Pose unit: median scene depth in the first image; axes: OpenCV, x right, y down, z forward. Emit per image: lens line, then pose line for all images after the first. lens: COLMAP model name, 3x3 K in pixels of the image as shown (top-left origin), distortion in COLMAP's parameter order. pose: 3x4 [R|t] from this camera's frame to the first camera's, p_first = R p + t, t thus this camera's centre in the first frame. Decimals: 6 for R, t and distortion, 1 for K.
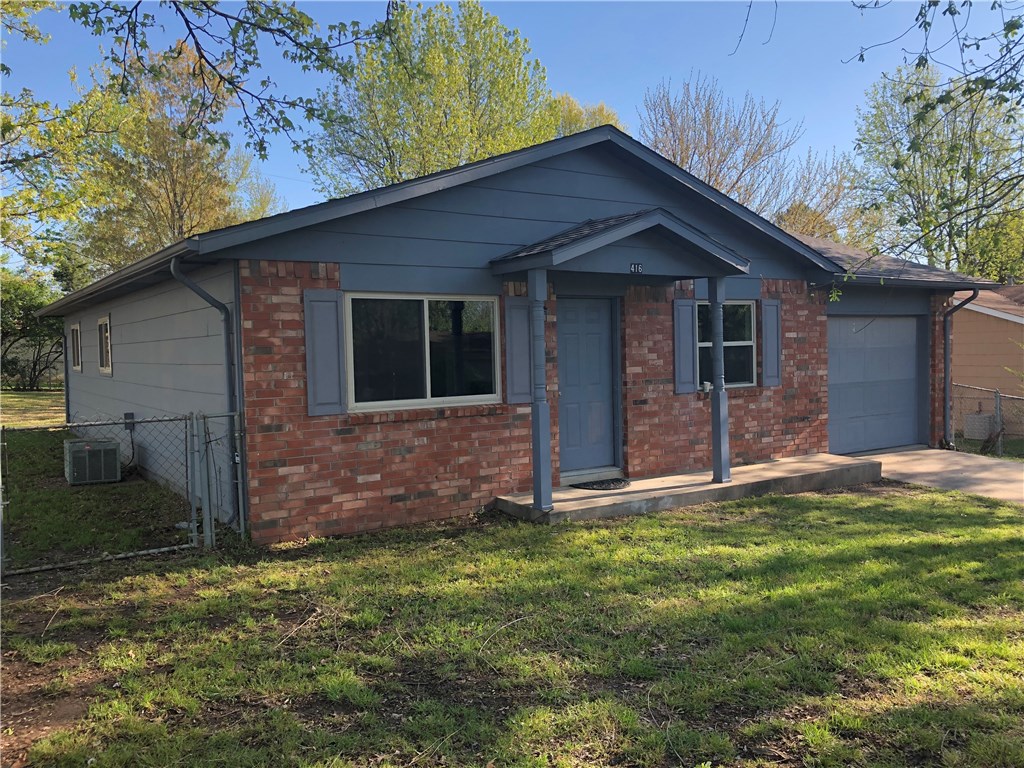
lens RADIAL K [[848.6, 0, 512.1], [0, 848.6, 383.7], [0, 0, 1]] dist [0.021215, -0.001722]
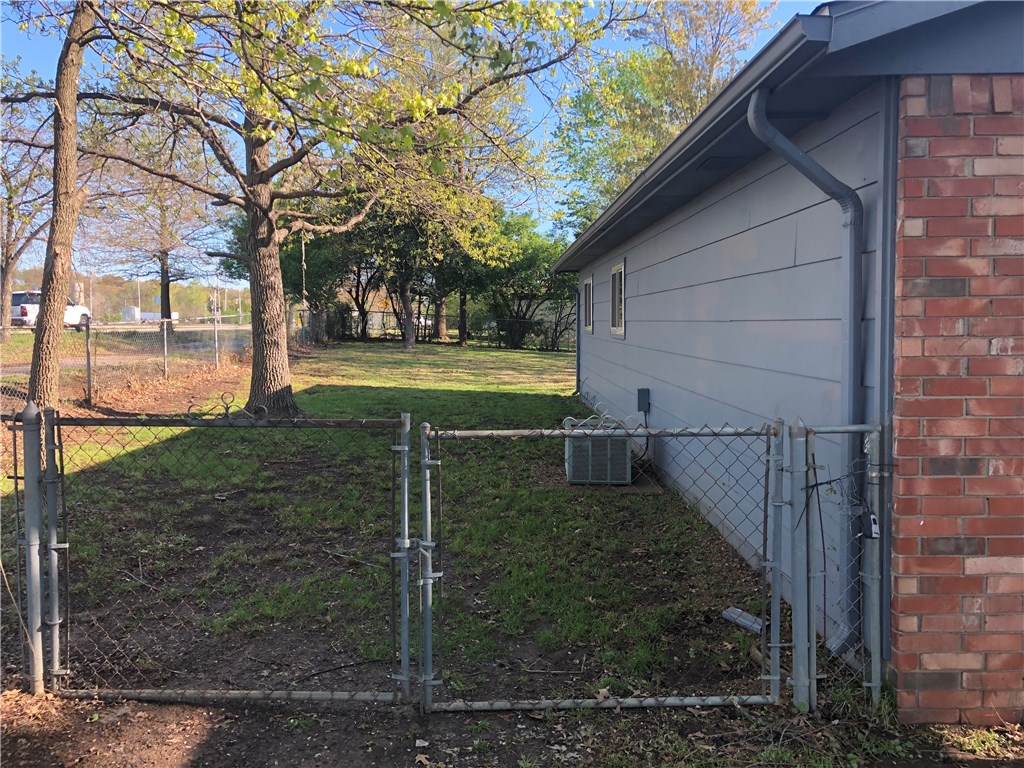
lens RADIAL K [[848.6, 0, 511.5], [0, 848.6, 380.8], [0, 0, 1]] dist [0.021215, -0.001722]
pose [[0.841711, 0.051440, -0.537472, -0.238083], [-0.032085, 0.998457, 0.045313, -0.003931], [0.538974, -0.020896, 0.842063, 0.501360]]
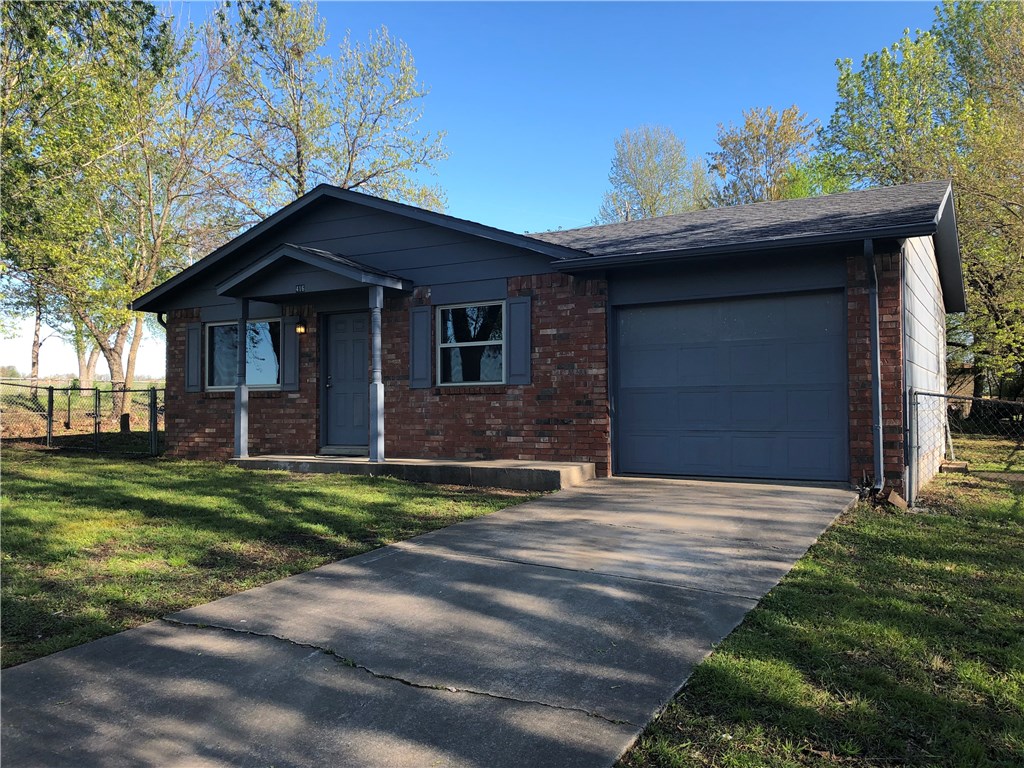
lens RADIAL K [[848.6, 0, 512.1], [0, 848.6, 382.9], [0, 0, 1]] dist [0.021215, -0.001722]
pose [[0.443967, -0.003860, -0.896035, 1.733507], [-0.036493, 0.999083, -0.022386, 0.033365], [0.895300, 0.042638, 0.443419, 0.820461]]
